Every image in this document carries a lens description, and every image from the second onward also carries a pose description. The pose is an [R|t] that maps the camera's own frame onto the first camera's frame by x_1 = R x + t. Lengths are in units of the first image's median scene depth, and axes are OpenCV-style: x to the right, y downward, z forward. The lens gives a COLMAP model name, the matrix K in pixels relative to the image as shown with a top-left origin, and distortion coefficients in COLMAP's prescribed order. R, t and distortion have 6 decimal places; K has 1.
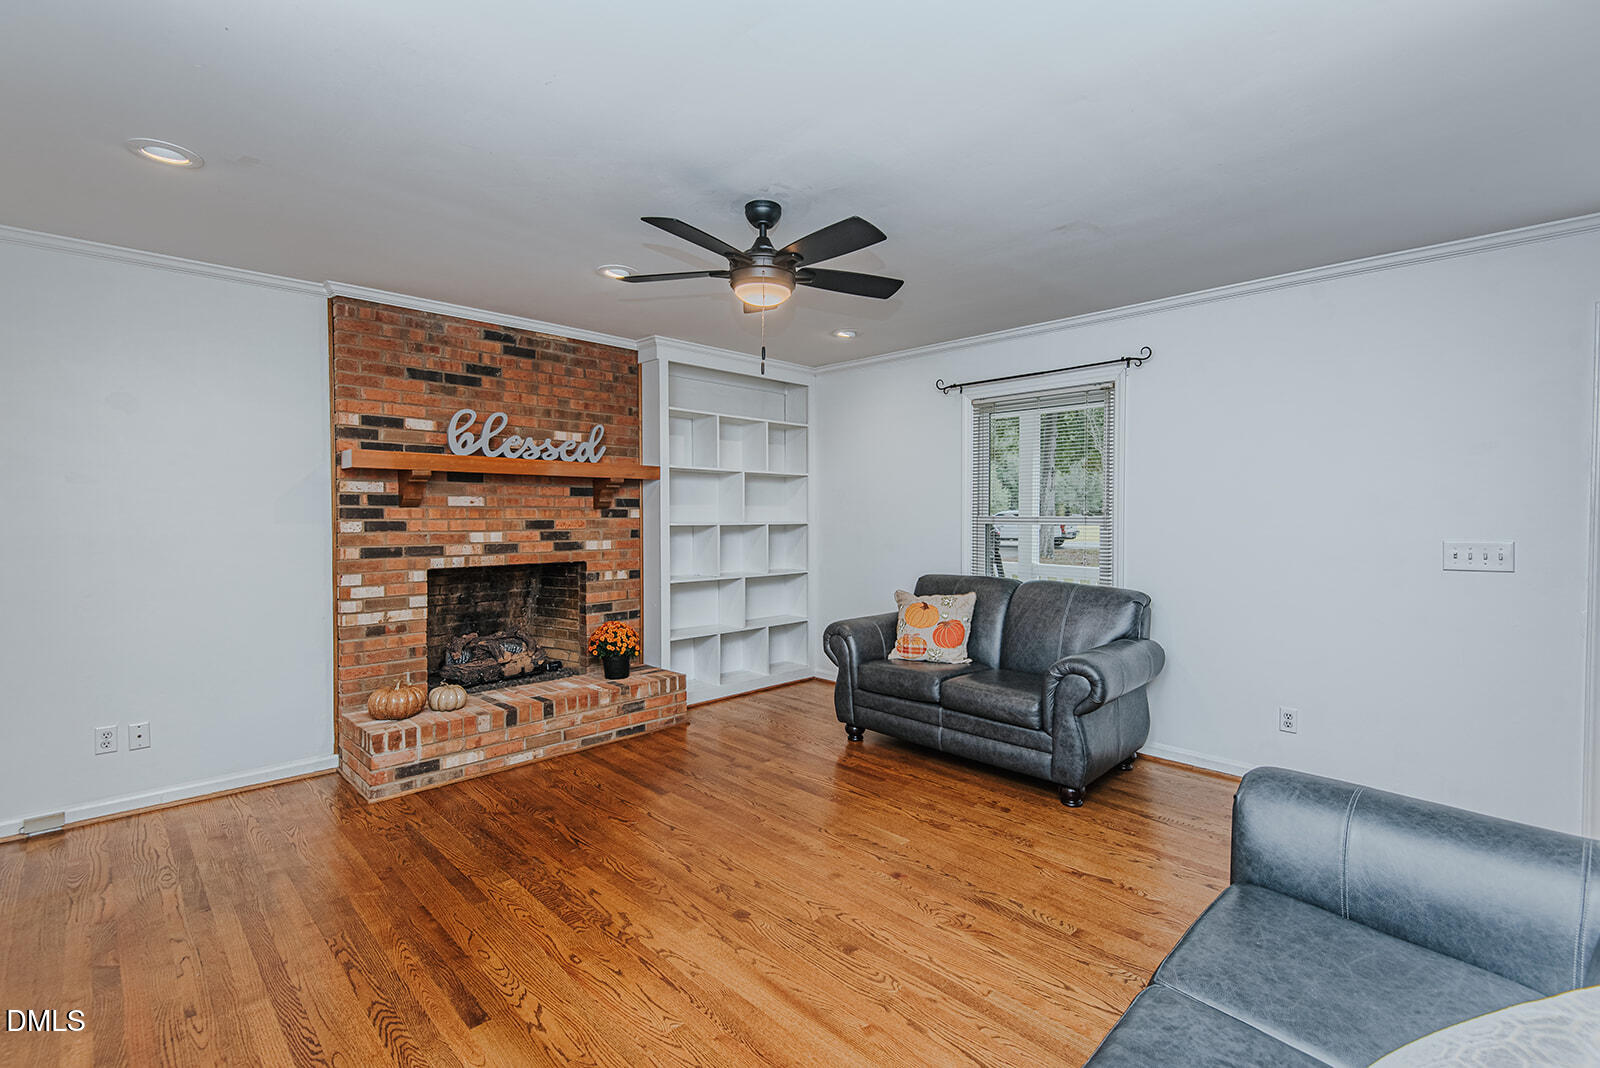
lens RADIAL K [[736.3, 0, 789.7], [0, 736.3, 527.4], [0, 0, 1]] dist [0.027290, -0.012836]
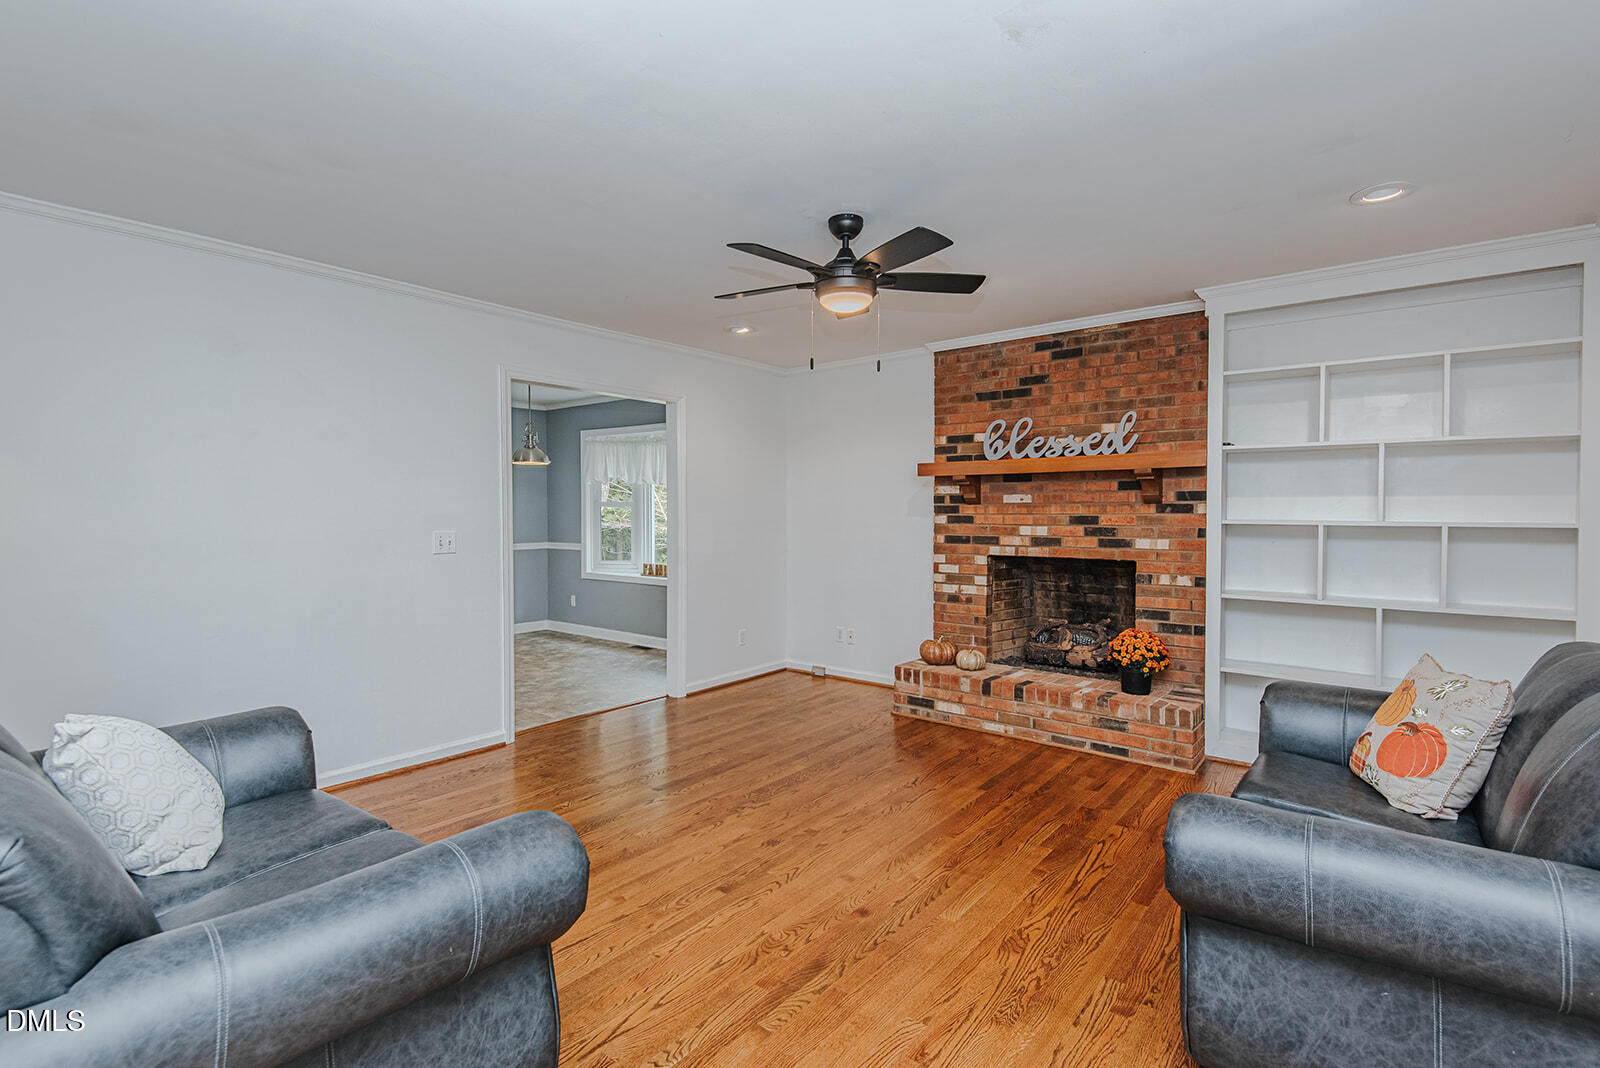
lens RADIAL K [[736.3, 0, 788.4], [0, 736.3, 526.4], [0, 0, 1]] dist [0.027290, -0.012836]
pose [[0.109269, 0.020068, -0.993810, 0.654896], [-0.017965, 0.999673, 0.018211, -0.006760], [0.993850, 0.015864, 0.109594, 0.520071]]
